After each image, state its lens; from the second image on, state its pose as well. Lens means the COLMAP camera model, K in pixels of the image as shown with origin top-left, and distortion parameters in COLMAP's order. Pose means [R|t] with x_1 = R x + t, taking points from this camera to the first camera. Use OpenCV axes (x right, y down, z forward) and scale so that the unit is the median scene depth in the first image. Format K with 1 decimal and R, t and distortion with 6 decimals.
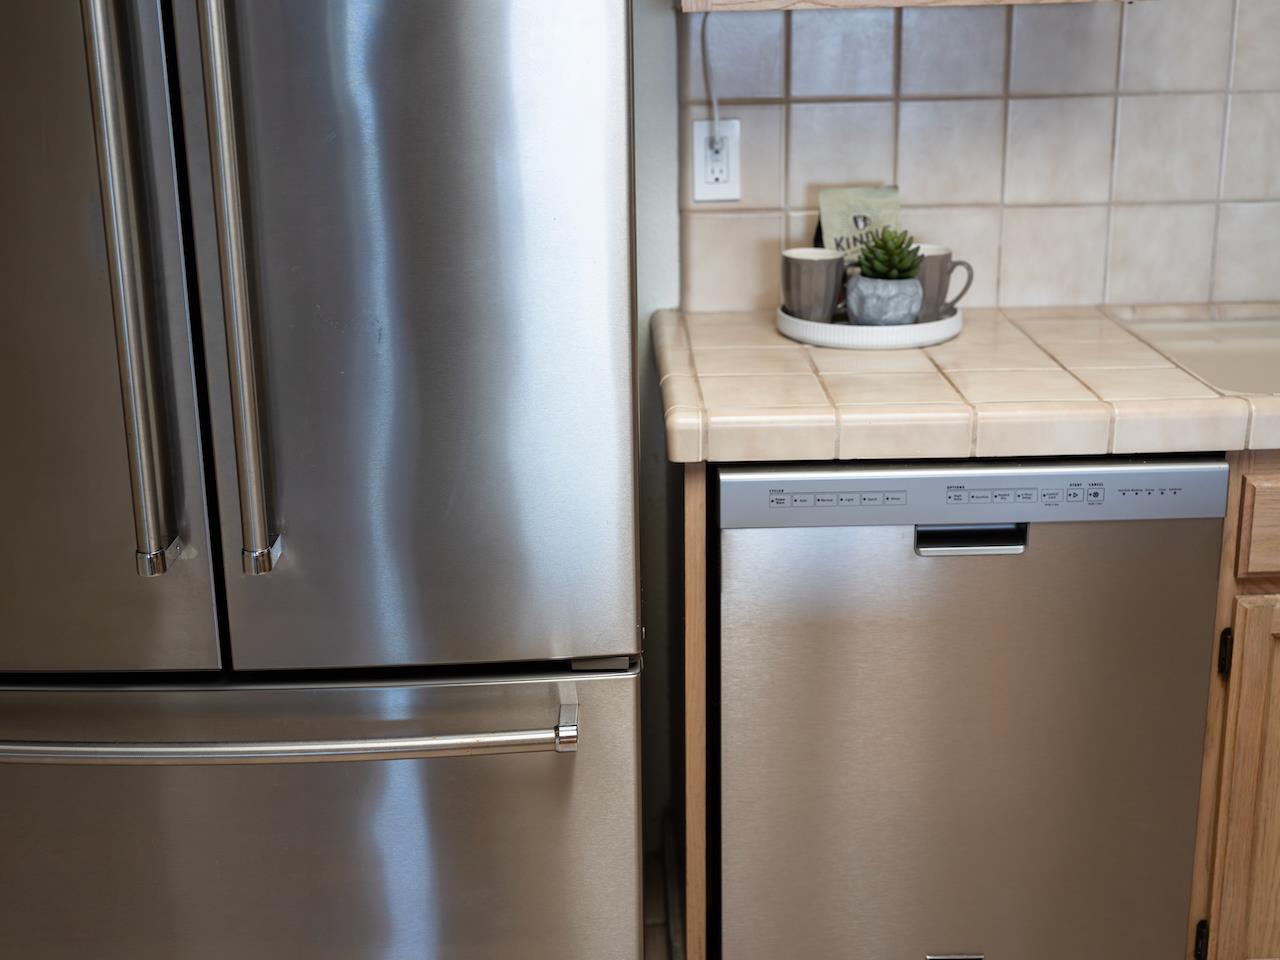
lens RADIAL K [[1695.5, 0, 630.8], [0, 1695.5, 471.2], [0, 0, 1]] dist [0.011208, 0.000000]
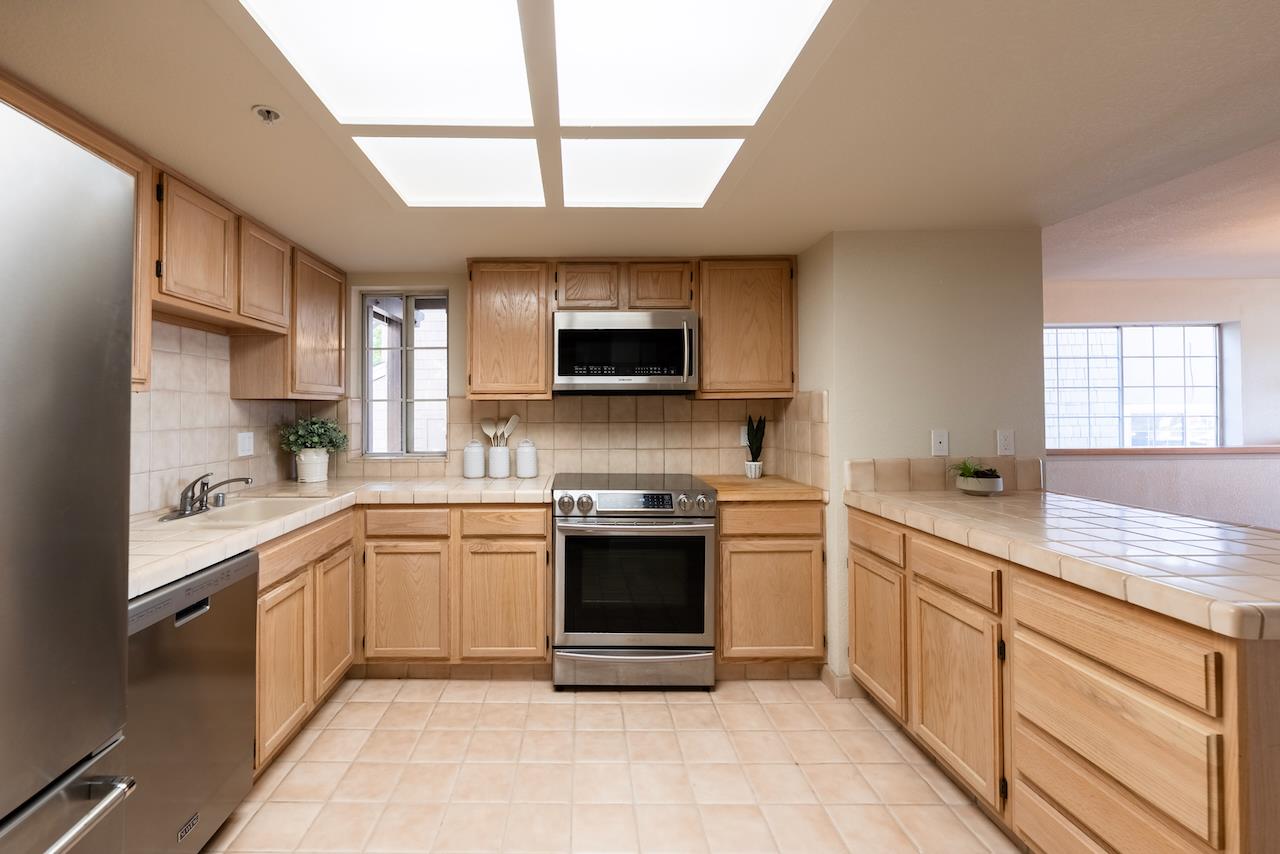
lens RADIAL K [[540.1, 0, 586.0], [0, 540.1, 403.0], [0, 0, 1]] dist [0.004546, -0.000292]
pose [[0.008103, 0.031729, 0.999464, -0.470894], [0.283799, 0.958325, -0.032724, -0.047799], [-0.958849, 0.283912, -0.001240, 0.359573]]
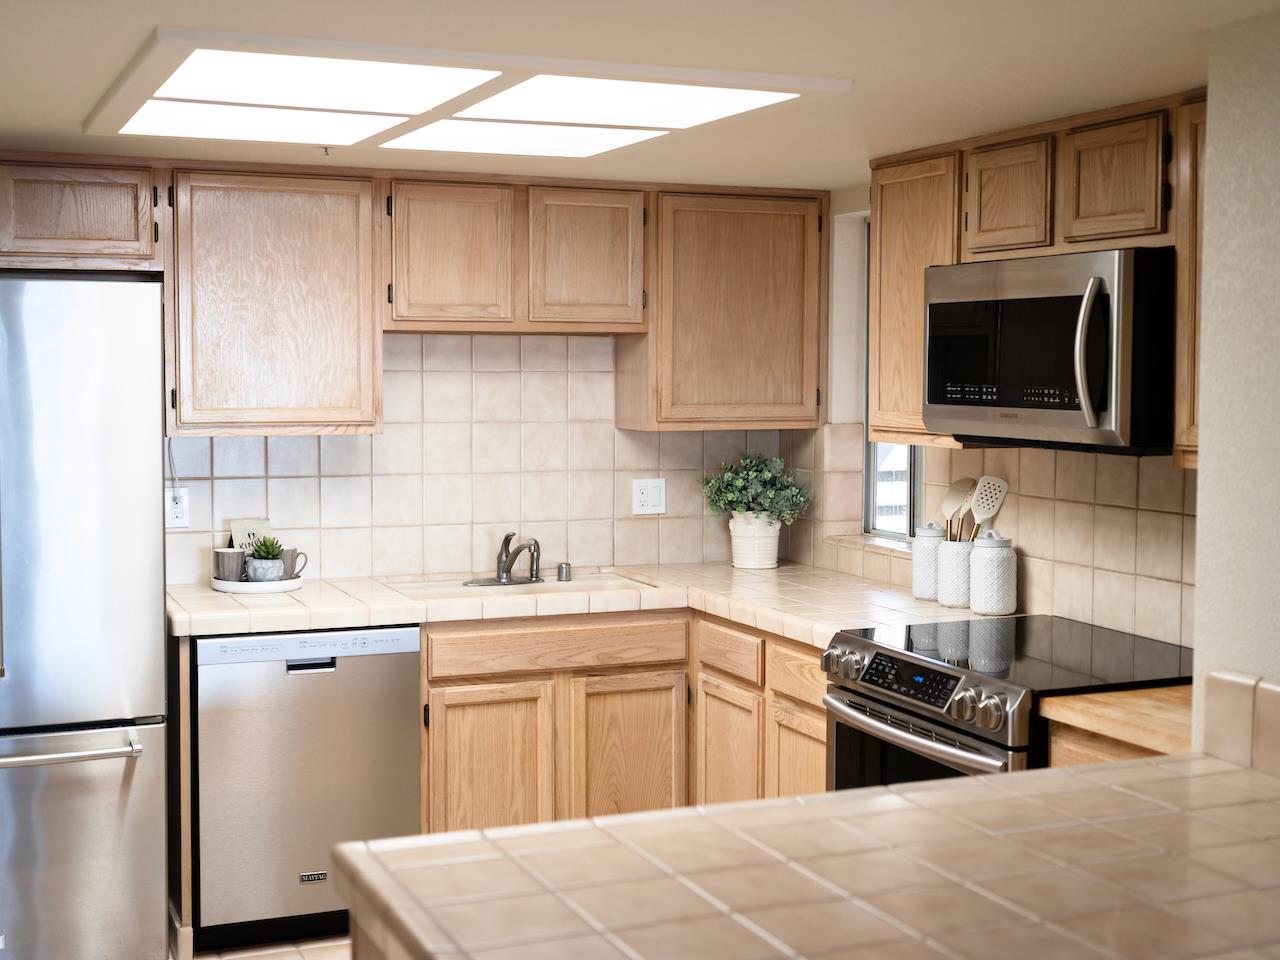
lens RADIAL K [[1695.5, 0, 674.5], [0, 1695.5, 463.0], [0, 0, 1]] dist [0.011208, 0.000000]
pose [[0.917570, 0.001032, 0.397572, -0.223432], [0.089682, 0.973686, -0.209508, 0.257339], [-0.387326, 0.227893, 0.893333, -1.113985]]
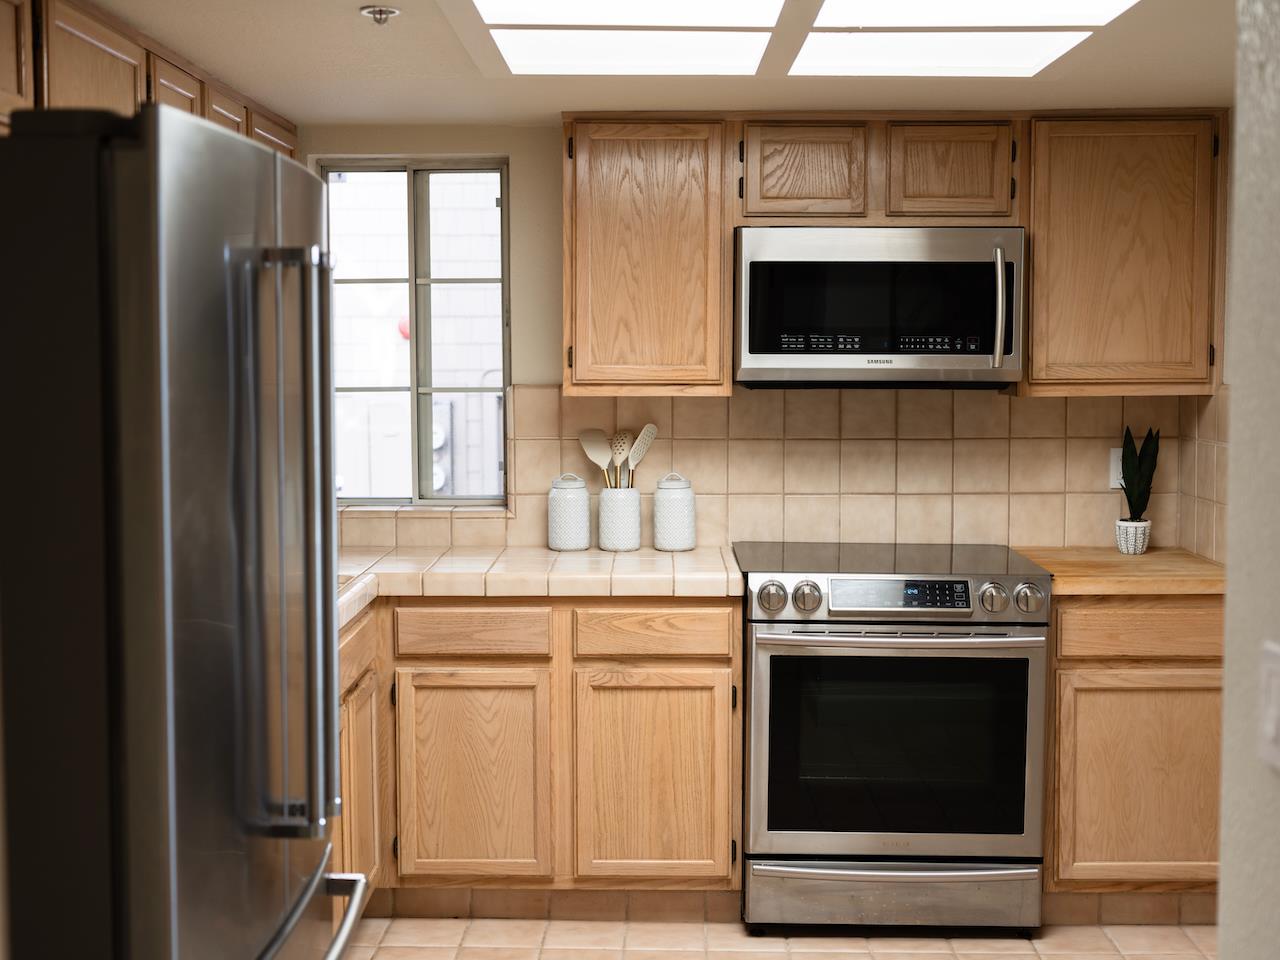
lens RADIAL K [[1695.5, 0, 665.0], [0, 1695.5, 459.8], [0, 0, 1]] dist [0.011208, 0.000000]
pose [[0.022140, -0.049650, 0.998521, -1.230564], [0.280732, 0.958890, 0.041455, -0.155842], [-0.959531, 0.279399, 0.035168, 0.460676]]
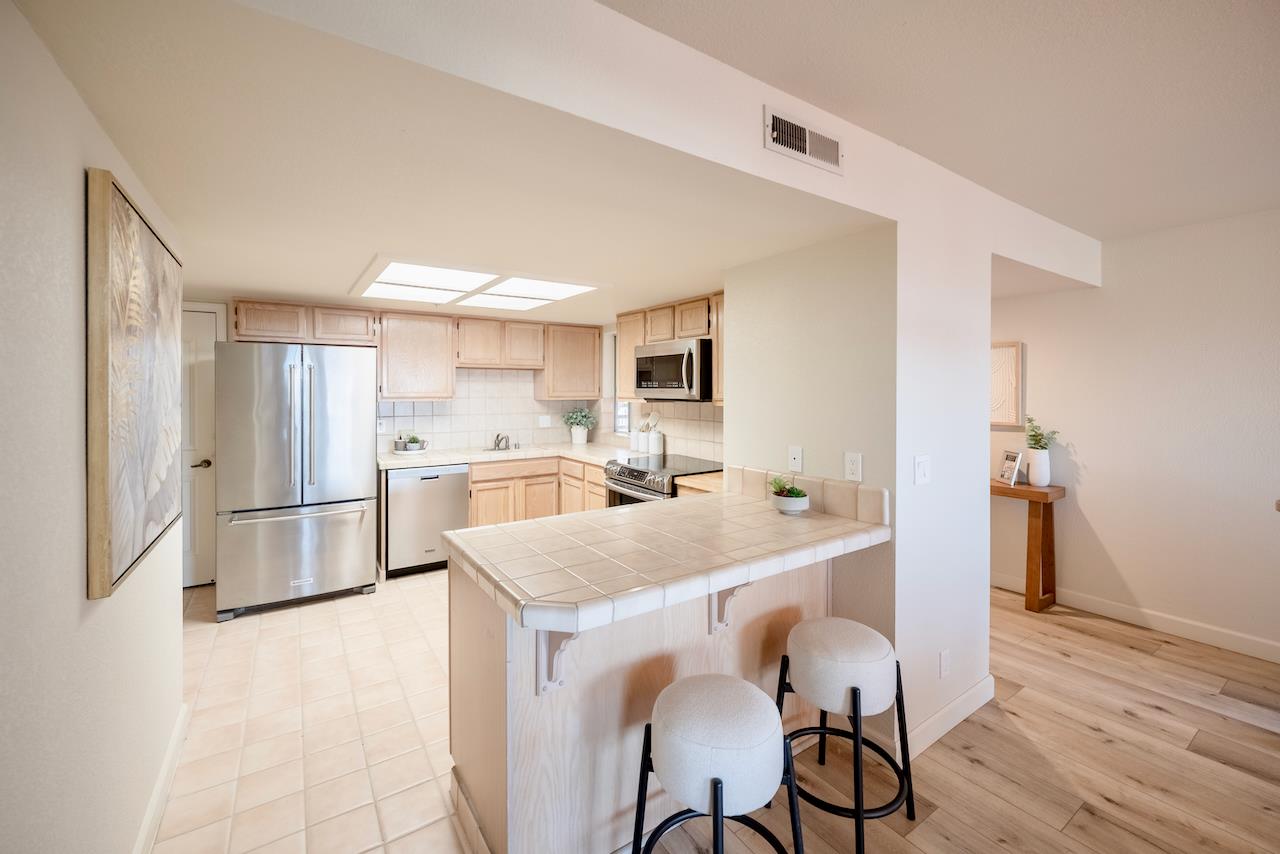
lens RADIAL K [[511.8, 0, 653.9], [0, 511.8, 393.3], [0, 0, 1]] dist [-0.002561, 0.000642]
pose [[0.815932, 0.018420, 0.577855, -0.219012], [0.143261, 0.961879, -0.232946, 0.274351], [-0.560118, 0.272853, 0.782189, -1.016889]]
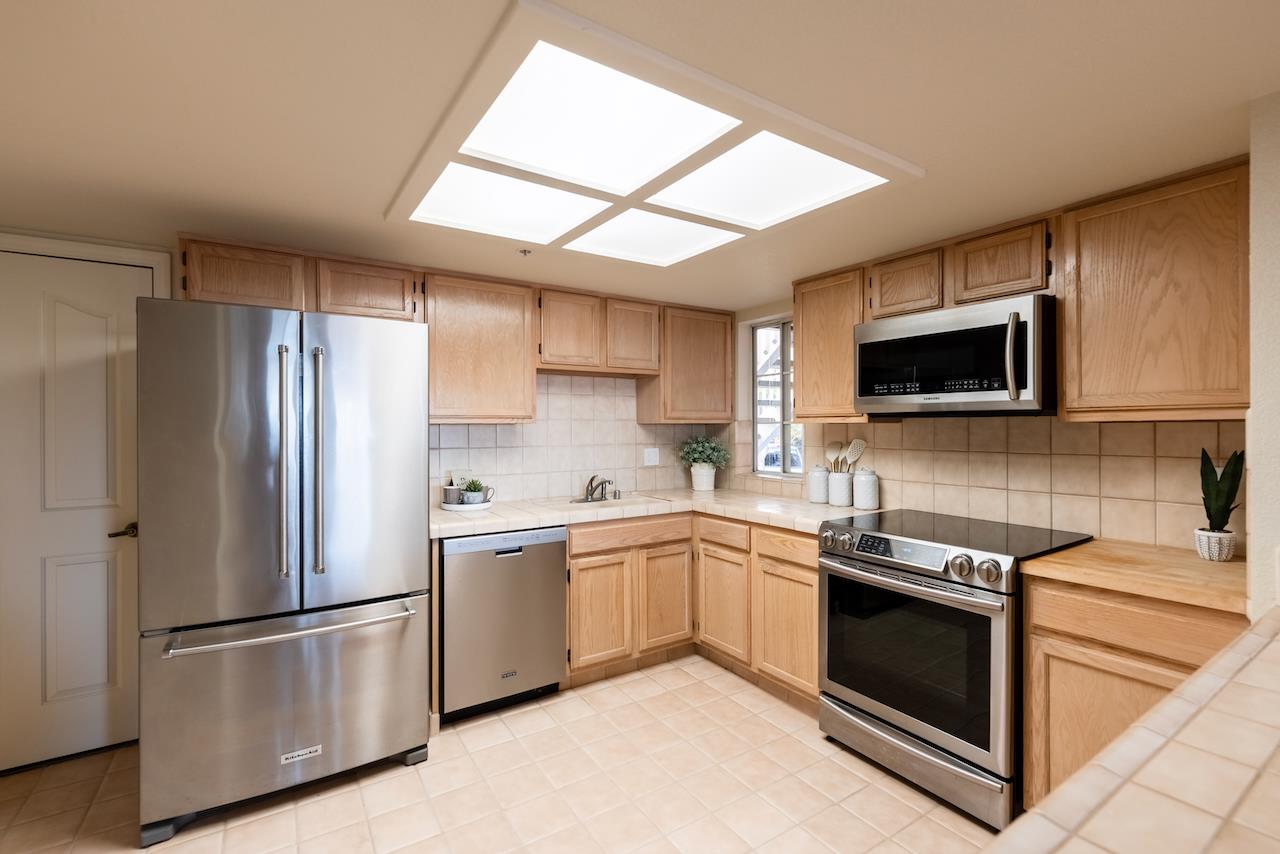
lens RADIAL K [[569.4, 0, 644.0], [0, 569.4, 425.5], [0, 0, 1]] dist [0.001863, -0.000534]
pose [[0.836864, 0.017452, 0.547133, -0.233526], [0.140490, 0.959167, -0.245480, 0.111368], [-0.529076, 0.282300, 0.800241, -0.272645]]
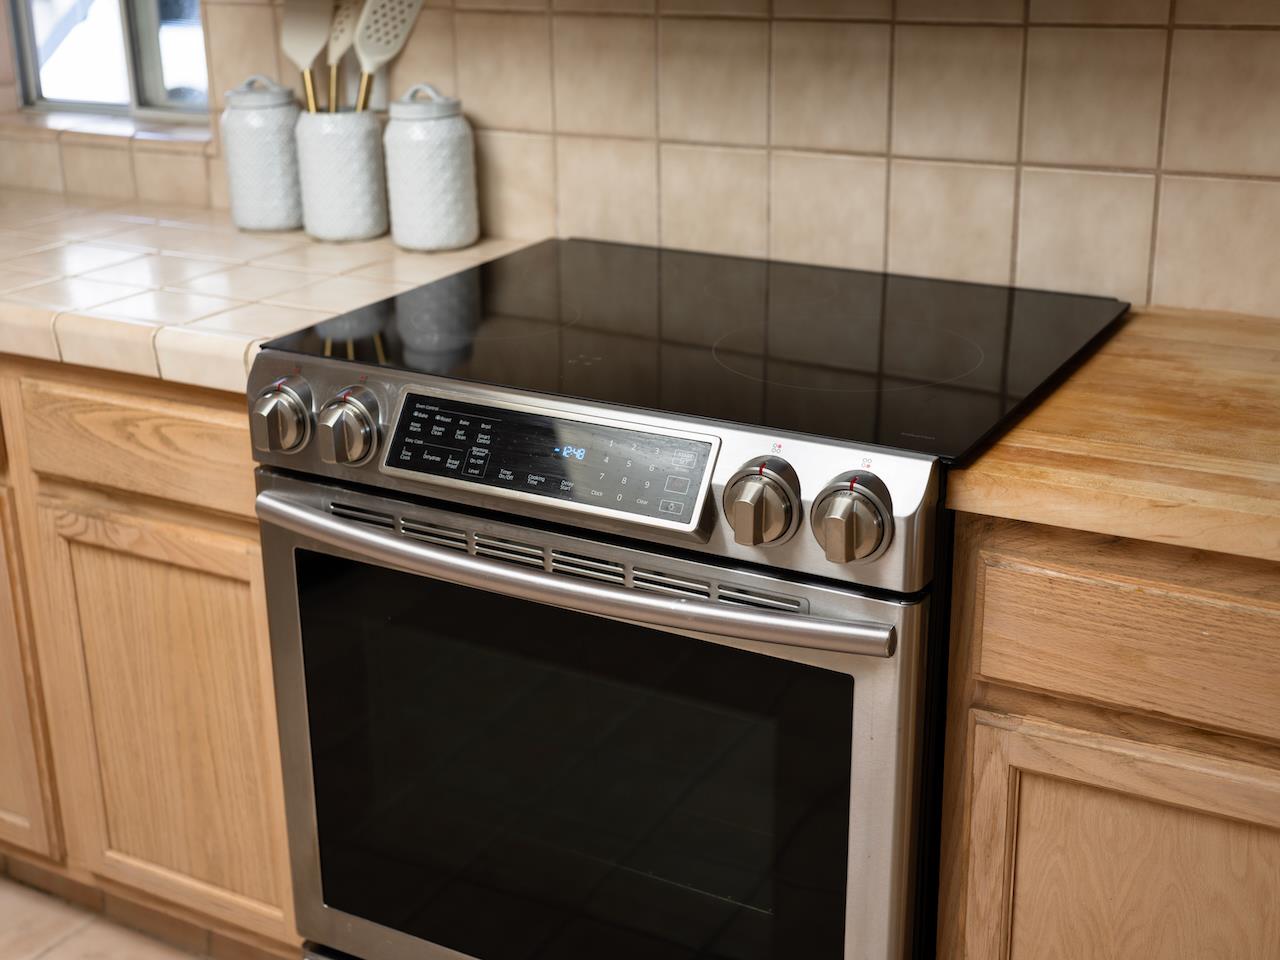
lens RADIAL K [[1695.5, 0, 643.3], [0, 1695.5, 467.4], [0, 0, 1]] dist [0.011208, 0.000000]
pose [[0.500497, -0.277162, 0.820173, 0.072790], [0.249676, 0.953326, 0.169798, 0.030924], [-0.828954, 0.119794, 0.546338, -0.108208]]
